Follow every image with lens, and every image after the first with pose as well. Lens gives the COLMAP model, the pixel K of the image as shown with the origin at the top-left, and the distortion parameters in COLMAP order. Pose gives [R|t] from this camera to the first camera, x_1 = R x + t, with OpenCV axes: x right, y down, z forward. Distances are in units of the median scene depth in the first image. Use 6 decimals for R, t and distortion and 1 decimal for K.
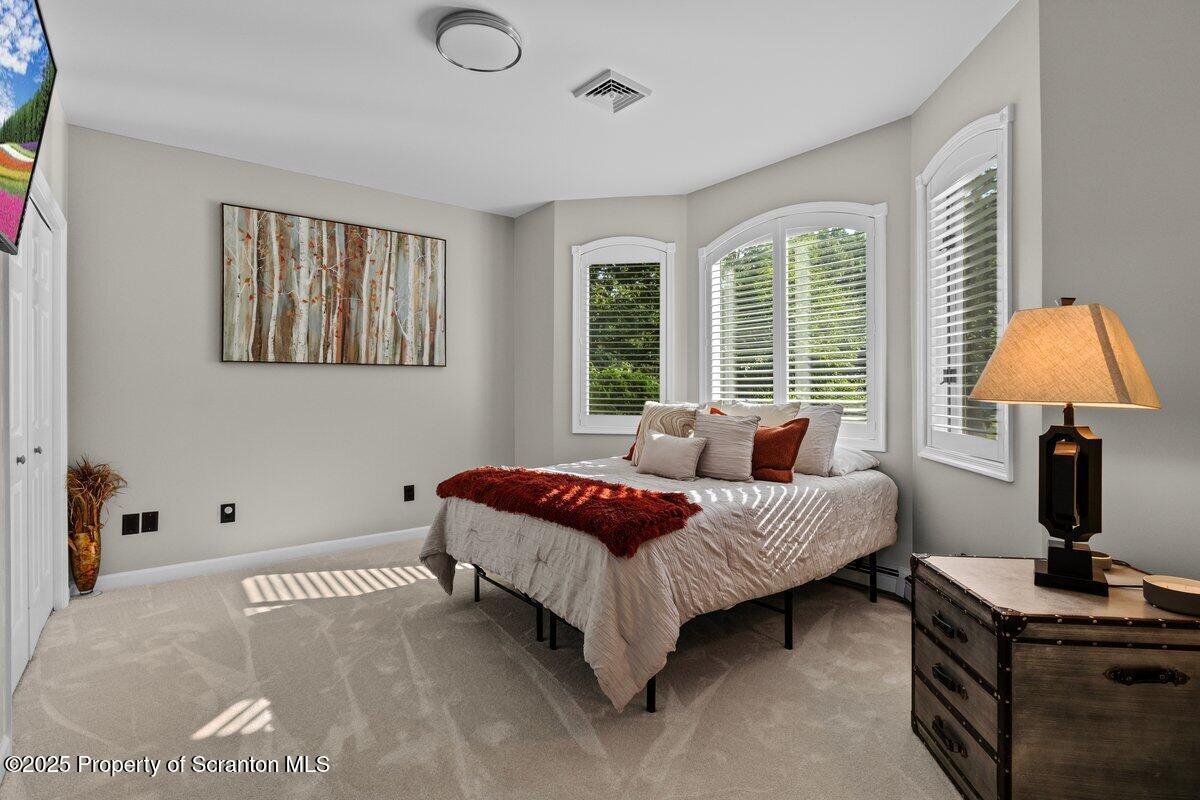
lens RADIAL K [[574.9, 0, 597.8], [0, 574.9, 395.7], [0, 0, 1]] dist [-0.003748, -0.001529]
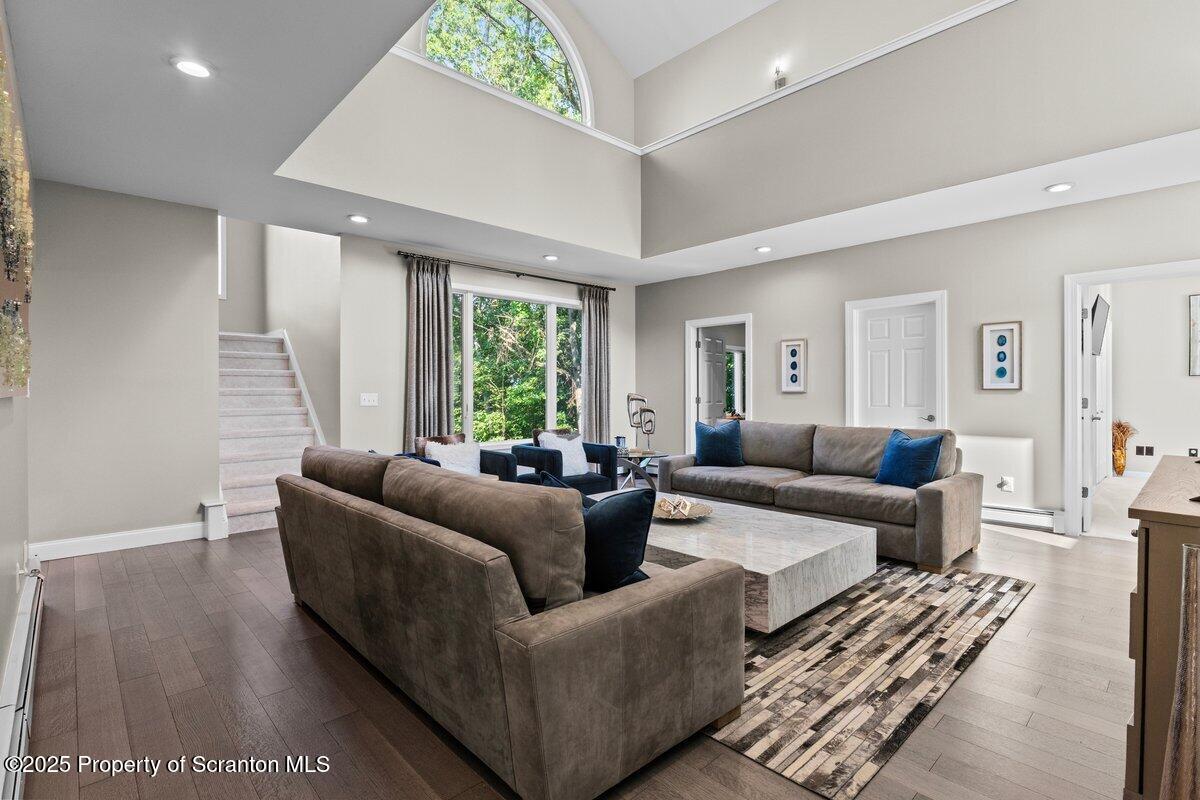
lens RADIAL K [[574.9, 0, 589.4], [0, 574.9, 399.6], [0, 0, 1]] dist [-0.003748, -0.001529]
pose [[0.084820, 0.006884, -0.996372, 1.249671], [0.002675, 0.999971, 0.007136, 0.003322], [0.996393, -0.003271, 0.084800, -1.355418]]
